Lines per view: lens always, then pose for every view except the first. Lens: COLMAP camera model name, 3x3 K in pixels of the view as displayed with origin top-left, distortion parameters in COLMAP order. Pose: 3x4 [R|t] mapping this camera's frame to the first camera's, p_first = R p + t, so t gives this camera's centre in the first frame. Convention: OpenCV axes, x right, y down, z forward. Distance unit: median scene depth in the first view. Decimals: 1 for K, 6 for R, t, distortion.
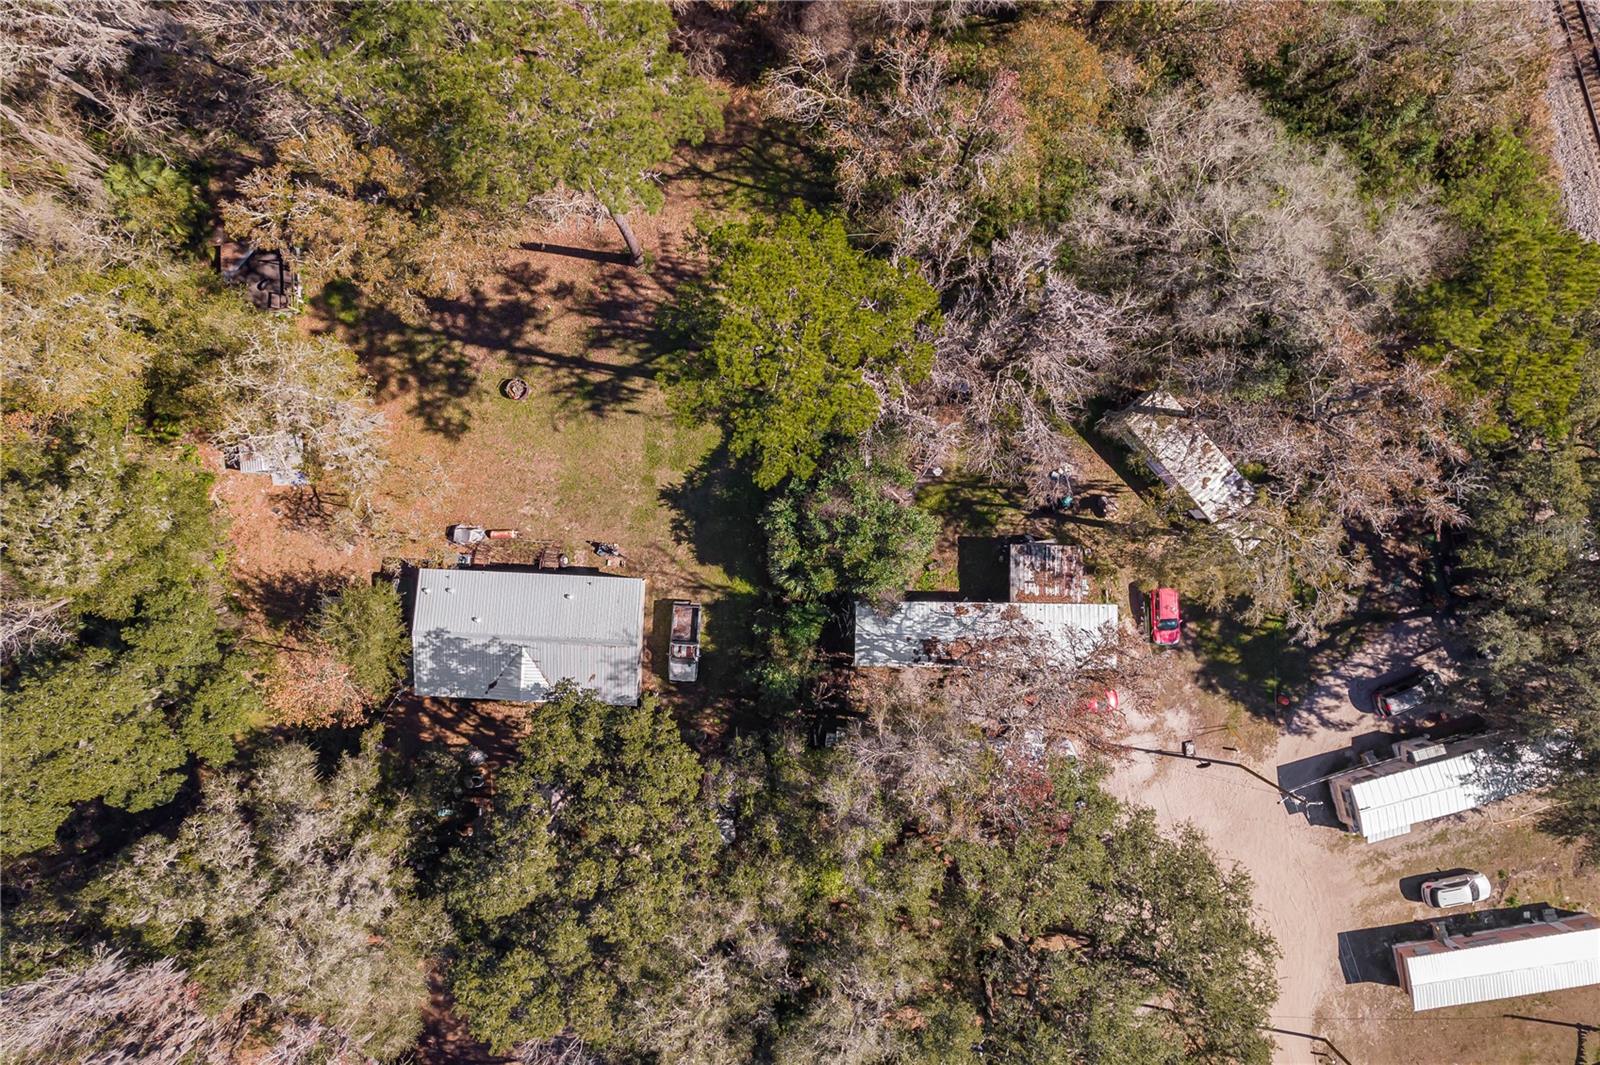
lens RADIAL K [[1003.5, 0, 797.9], [0, 1003.5, 546.2], [0, 0, 1]] dist [-0.060959, 0.047464]
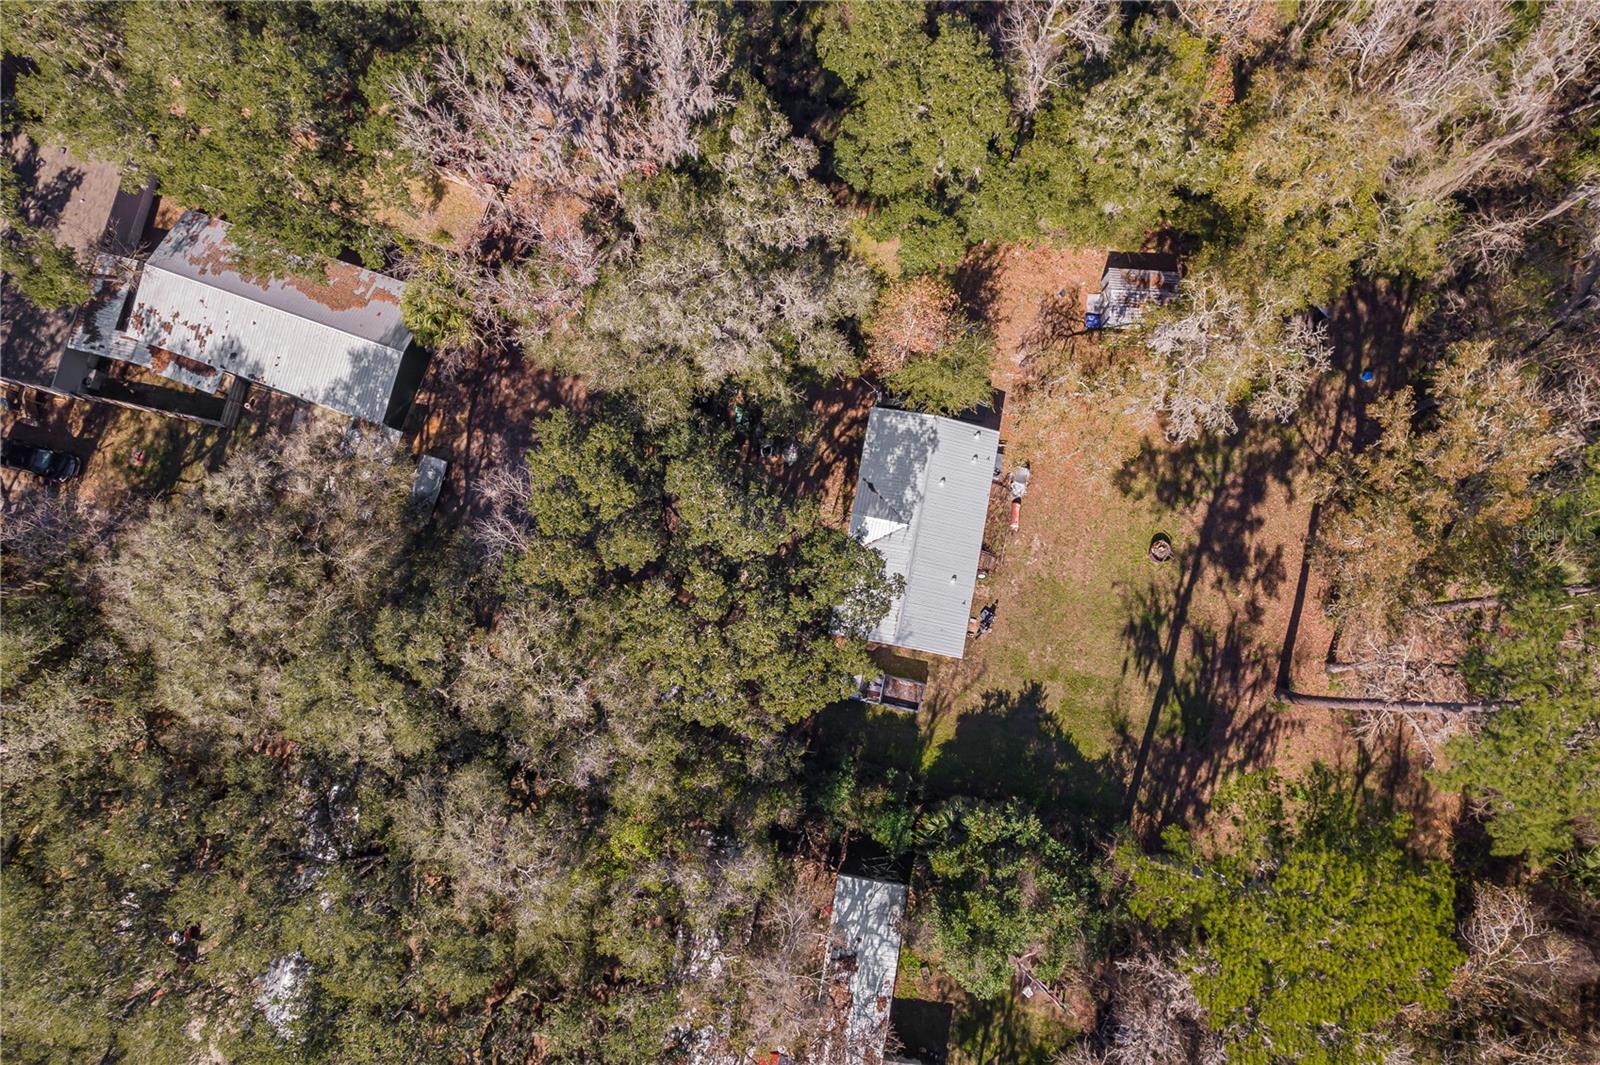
lens RADIAL K [[1003.5, 0, 797.9], [0, 1003.5, 546.2], [0, 0, 1]] dist [-0.060959, 0.047464]
pose [[-0.145672, 0.977890, -0.150037, -0.090888], [-0.989061, -0.147504, -0.001092, 0.192291], [-0.023199, 0.148237, 0.988680, 0.053881]]
